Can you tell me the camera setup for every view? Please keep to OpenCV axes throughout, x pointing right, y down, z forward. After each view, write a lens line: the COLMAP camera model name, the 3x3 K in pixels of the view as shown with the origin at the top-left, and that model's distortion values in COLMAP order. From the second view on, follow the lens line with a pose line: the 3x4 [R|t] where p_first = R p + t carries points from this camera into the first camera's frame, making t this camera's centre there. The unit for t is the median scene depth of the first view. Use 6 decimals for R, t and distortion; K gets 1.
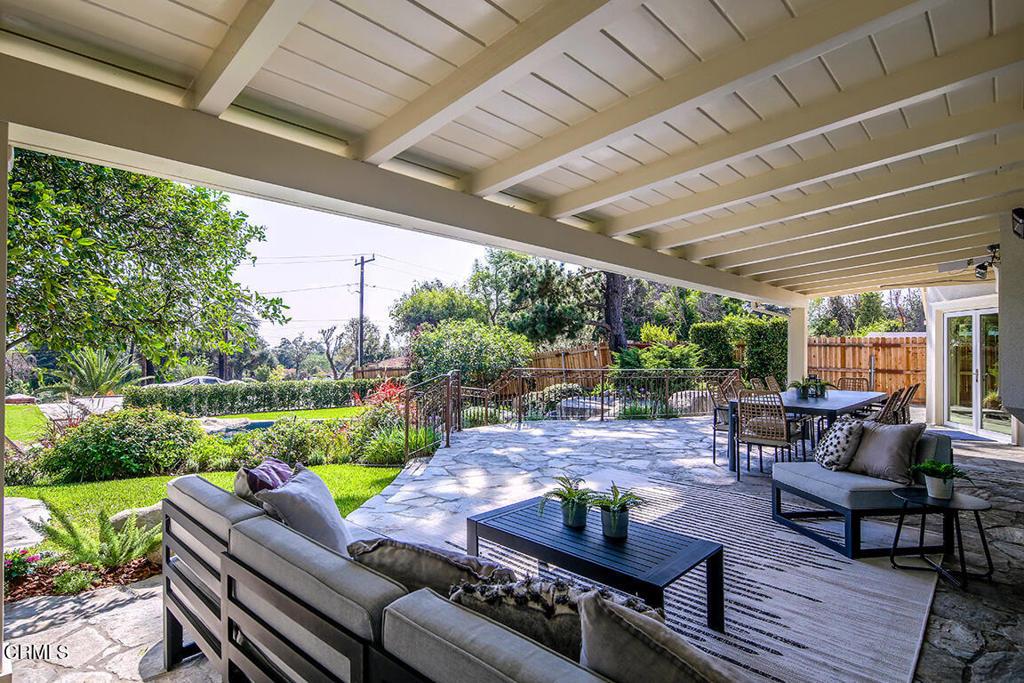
lens RADIAL K [[511.5, 0, 505.1], [0, 511.5, 347.5], [0, 0, 1]] dist [0.002244, -0.000395]
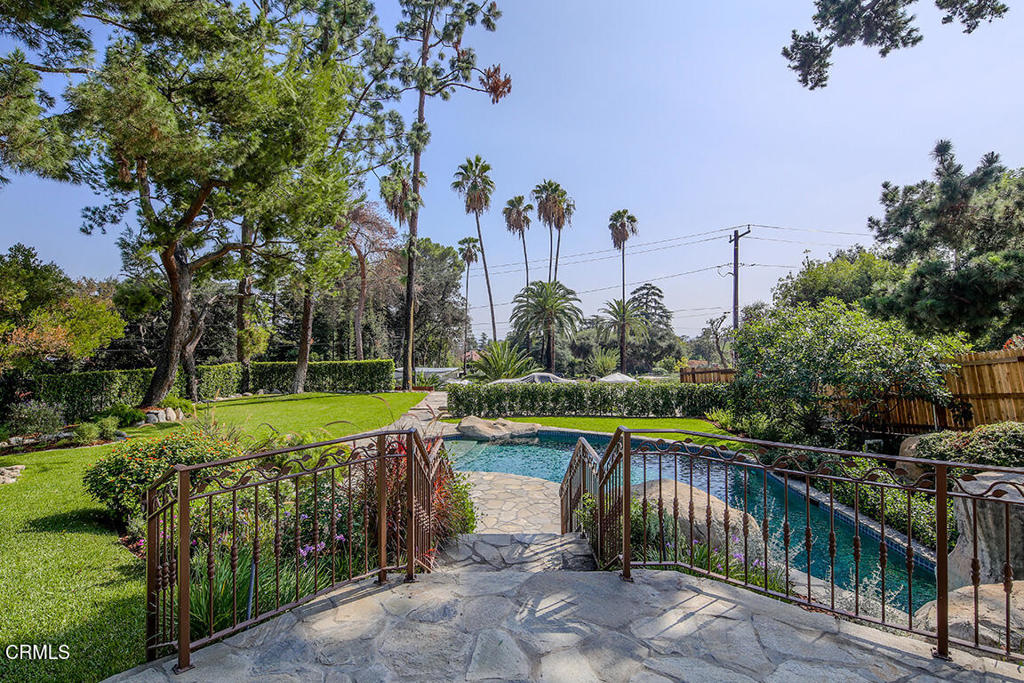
lens RADIAL K [[507.4, 0, 512.4], [0, 507.4, 336.6], [0, 0, 1]] dist [0.001883, -0.000871]
pose [[0.697566, -0.016641, -0.716327, 0.155680], [0.016444, 0.999839, -0.007215, -0.015970], [0.716332, -0.006746, 0.697727, 0.458602]]
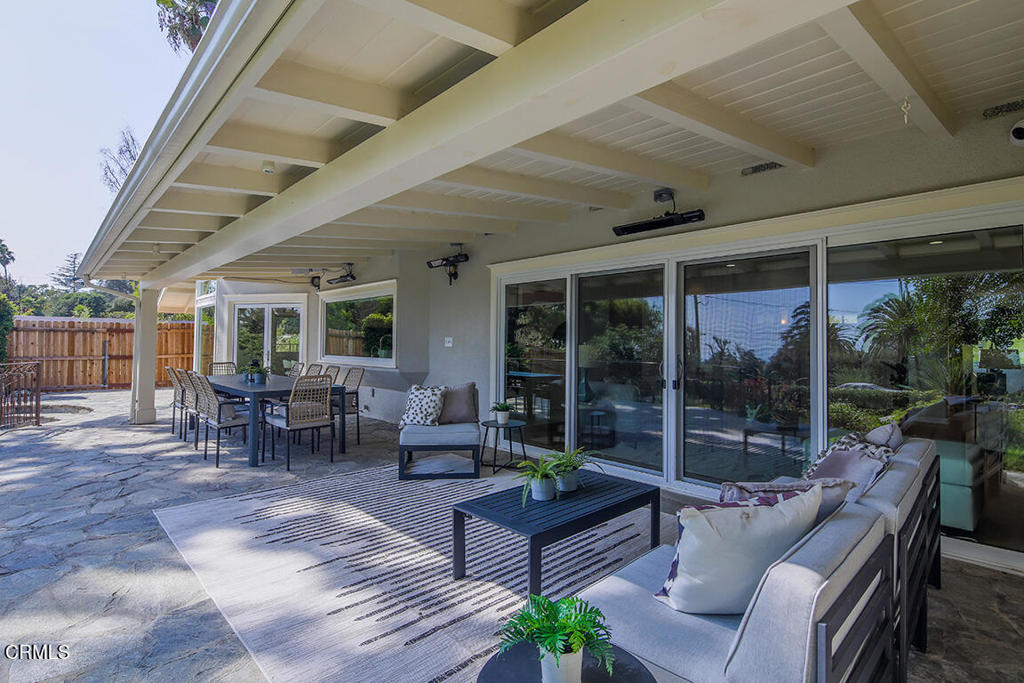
lens RADIAL K [[507.4, 0, 512.4], [0, 507.4, 336.6], [0, 0, 1]] dist [0.001883, -0.000871]
pose [[0.047448, -0.005731, 0.998857, -0.188822], [-0.002403, 0.999980, 0.005851, -0.000707], [-0.998871, -0.002677, 0.047433, 0.204941]]
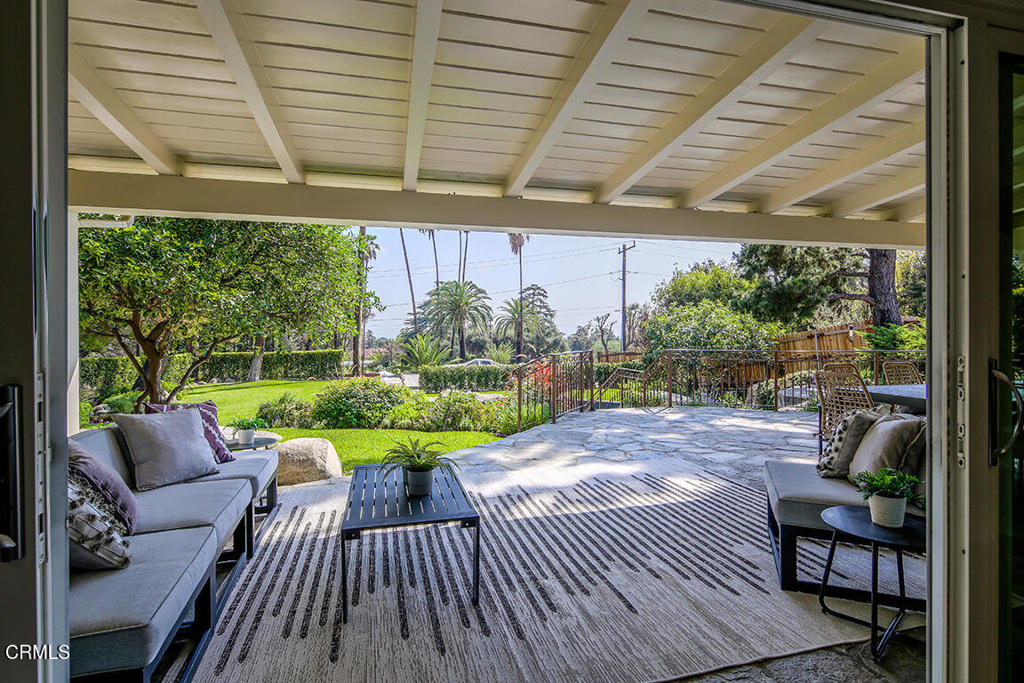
lens RADIAL K [[507.4, 0, 512.4], [0, 507.4, 336.6], [0, 0, 1]] dist [0.001883, -0.000871]
pose [[0.849824, -0.015008, -0.526852, 0.181011], [0.017829, 0.999841, 0.000278, 0.007967], [0.526764, -0.009629, 0.849957, 0.038511]]
